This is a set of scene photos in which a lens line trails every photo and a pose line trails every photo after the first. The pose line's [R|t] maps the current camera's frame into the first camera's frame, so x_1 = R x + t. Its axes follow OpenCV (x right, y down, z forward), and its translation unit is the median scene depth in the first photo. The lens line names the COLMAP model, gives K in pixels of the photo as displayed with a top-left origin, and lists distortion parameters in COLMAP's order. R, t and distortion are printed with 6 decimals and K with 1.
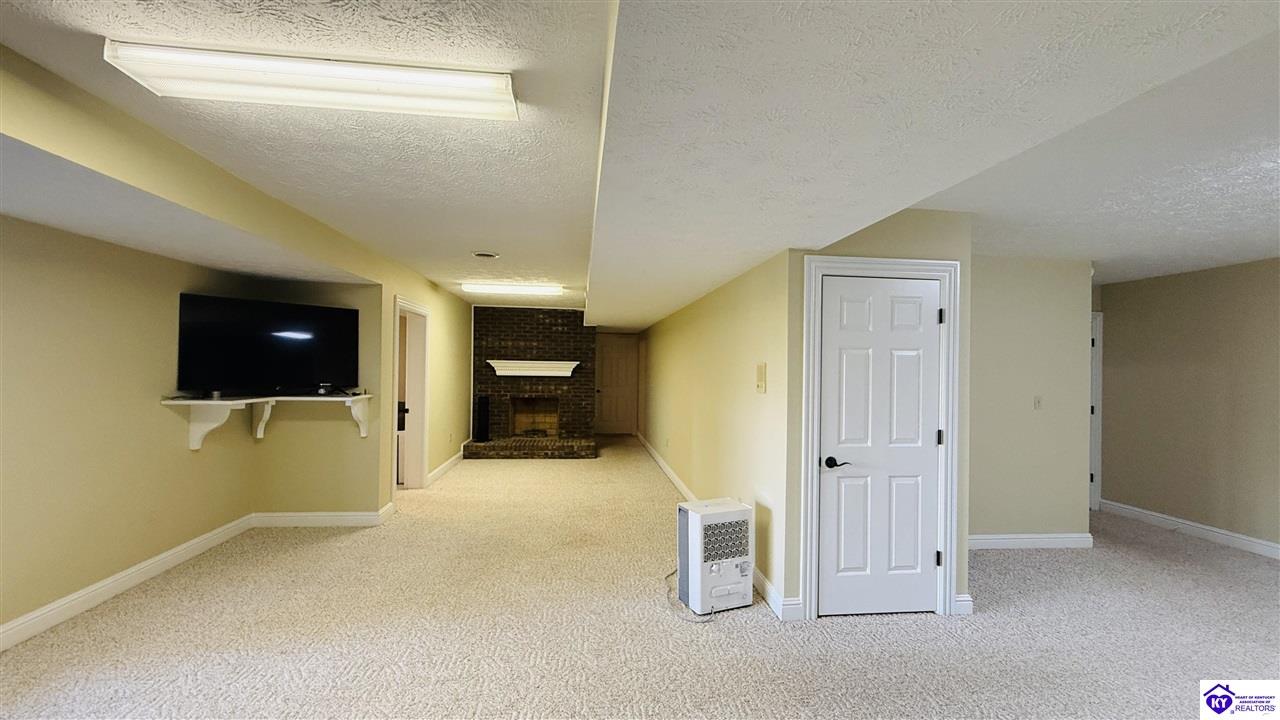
lens RADIAL K [[454.9, 0, 630.2], [0, 454.9, 360.7], [0, 0, 1]] dist [-0.001247, -0.000178]
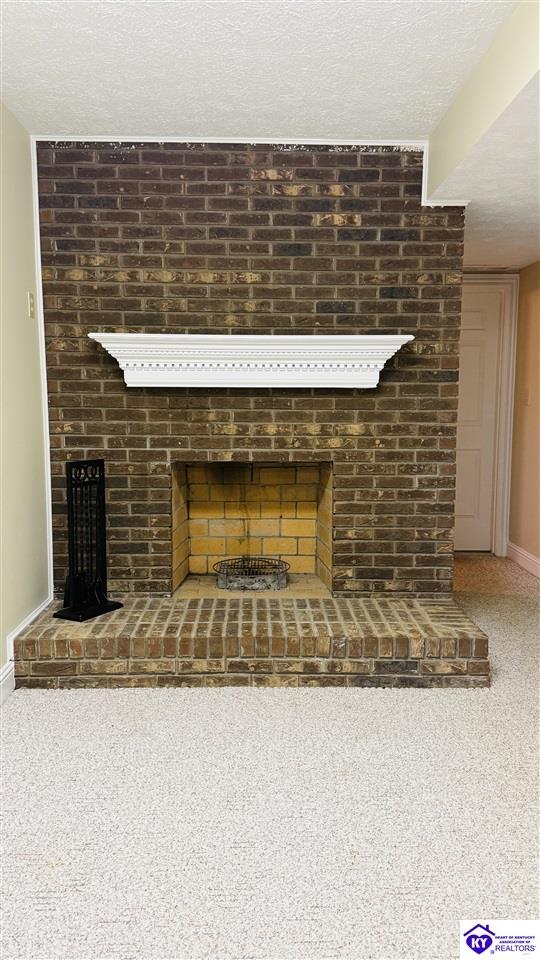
lens RADIAL K [[733.6, 0, 273.8], [0, 733.6, 480.1], [0, 0, 1]] dist [0.017191, 0.001487]
pose [[0.994486, -0.000633, -0.104865, -0.147832], [0.014082, 0.991731, 0.127559, 0.032154], [0.103917, -0.128332, 0.986272, 0.529685]]
